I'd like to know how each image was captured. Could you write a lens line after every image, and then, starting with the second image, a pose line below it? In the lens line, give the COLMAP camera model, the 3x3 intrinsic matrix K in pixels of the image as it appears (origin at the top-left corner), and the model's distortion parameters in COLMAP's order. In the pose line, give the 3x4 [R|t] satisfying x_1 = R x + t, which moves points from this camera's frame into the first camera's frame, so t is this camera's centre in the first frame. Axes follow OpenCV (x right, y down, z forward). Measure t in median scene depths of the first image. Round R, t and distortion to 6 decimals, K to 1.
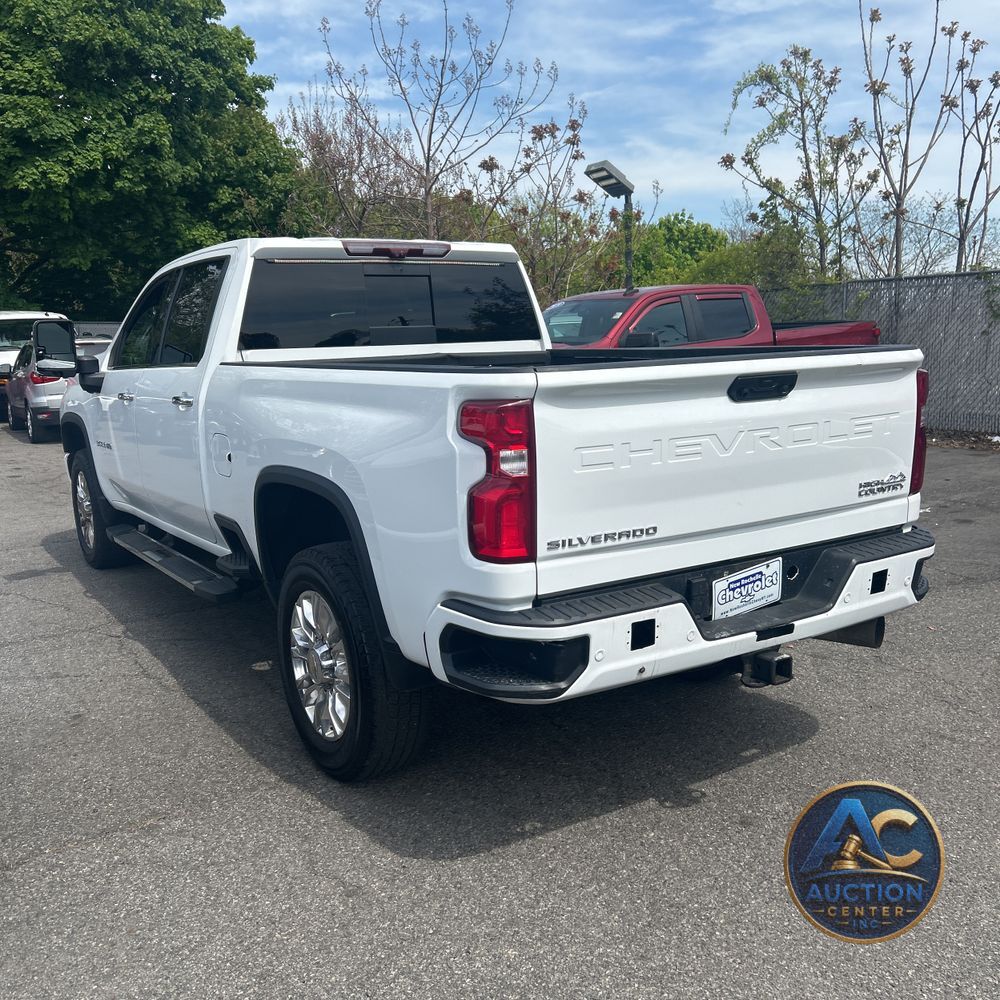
lens RADIAL K [[1010.6, 0, 495.7], [0, 1010.6, 498.4], [0, 0, 1]] dist [0.025703, -0.026008]
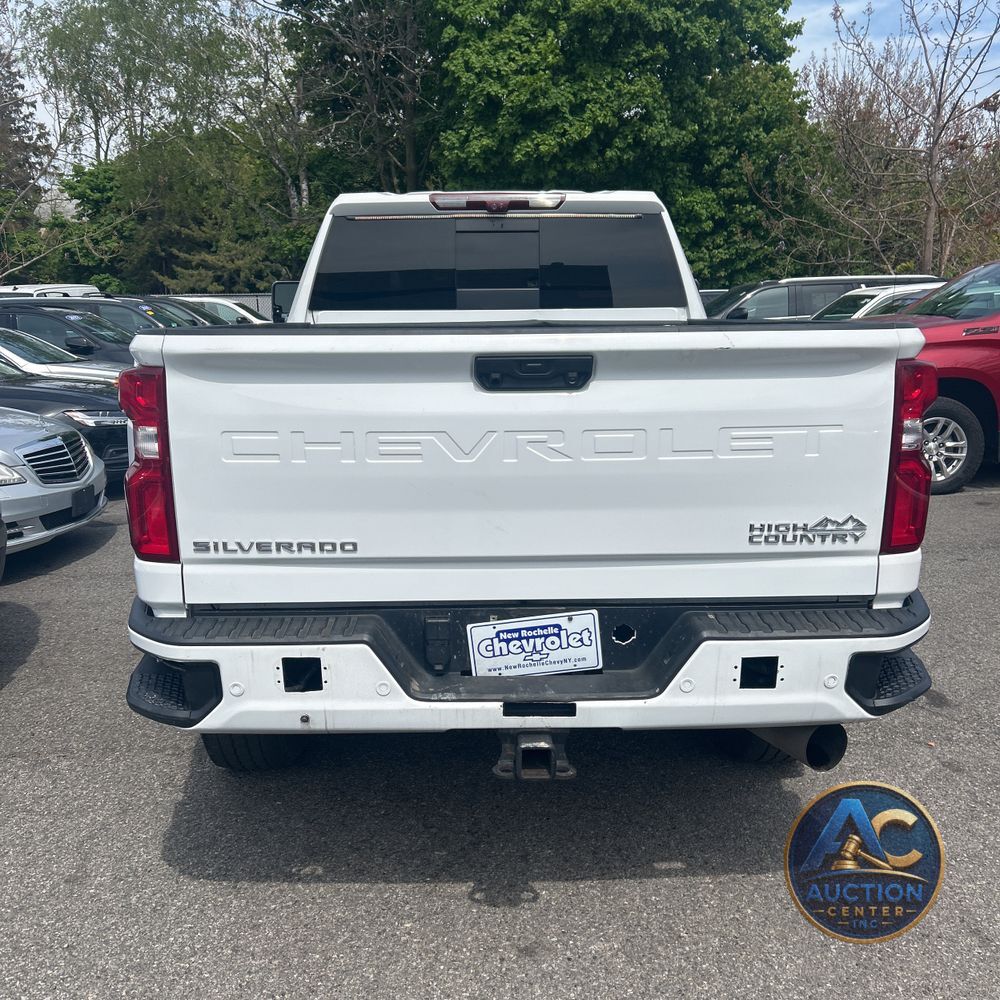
lens RADIAL K [[999.4, 0, 492.5], [0, 999.4, 498.9], [0, 0, 1]] dist [0.180226, -0.486681]
pose [[0.855244, 0.117599, -0.504706, 0.535965], [-0.101744, 0.993061, 0.058979, -0.052481], [0.508140, 0.000909, 0.861274, 0.320638]]
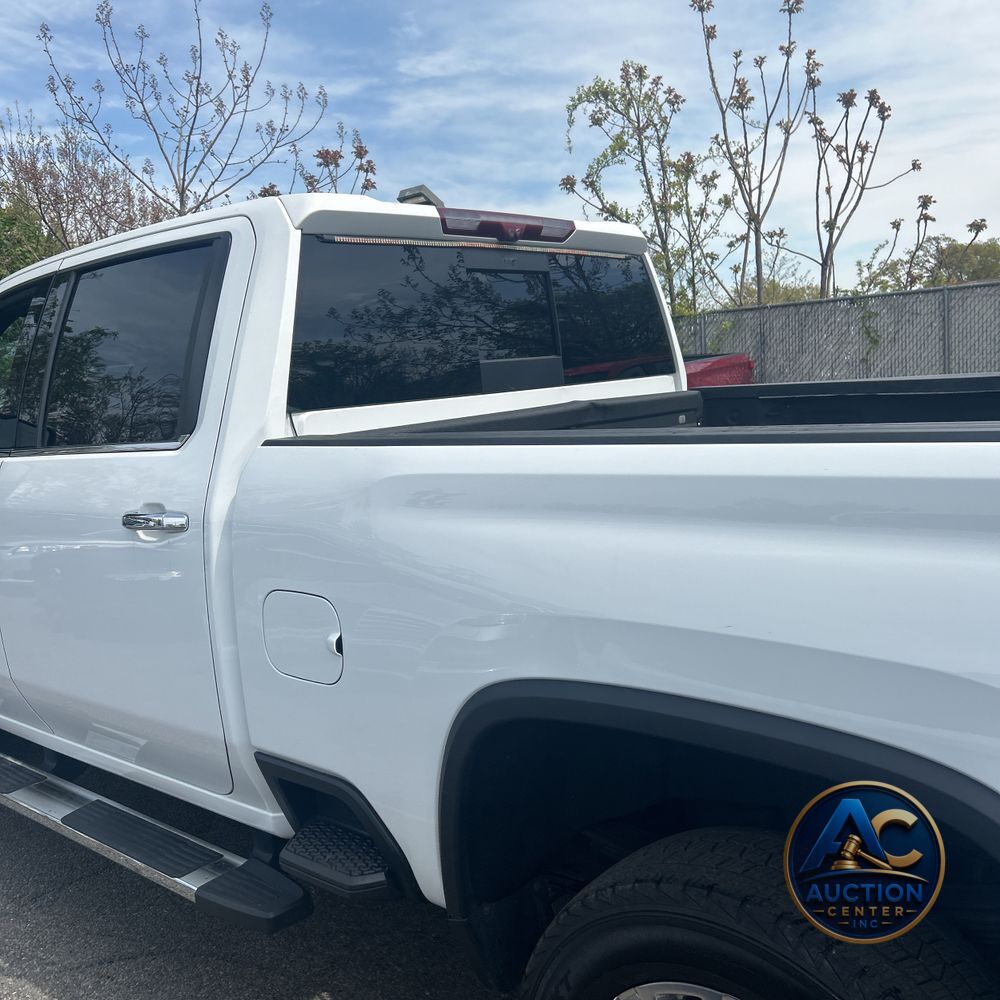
lens RADIAL K [[1010.6, 0, 495.7], [0, 1010.6, 498.4], [0, 0, 1]] dist [0.025703, -0.026008]
pose [[0.960933, -0.071539, 0.267377, -0.377426], [0.084318, 0.995766, -0.036607, -0.101331], [-0.263626, 0.057721, 0.962897, 0.646445]]
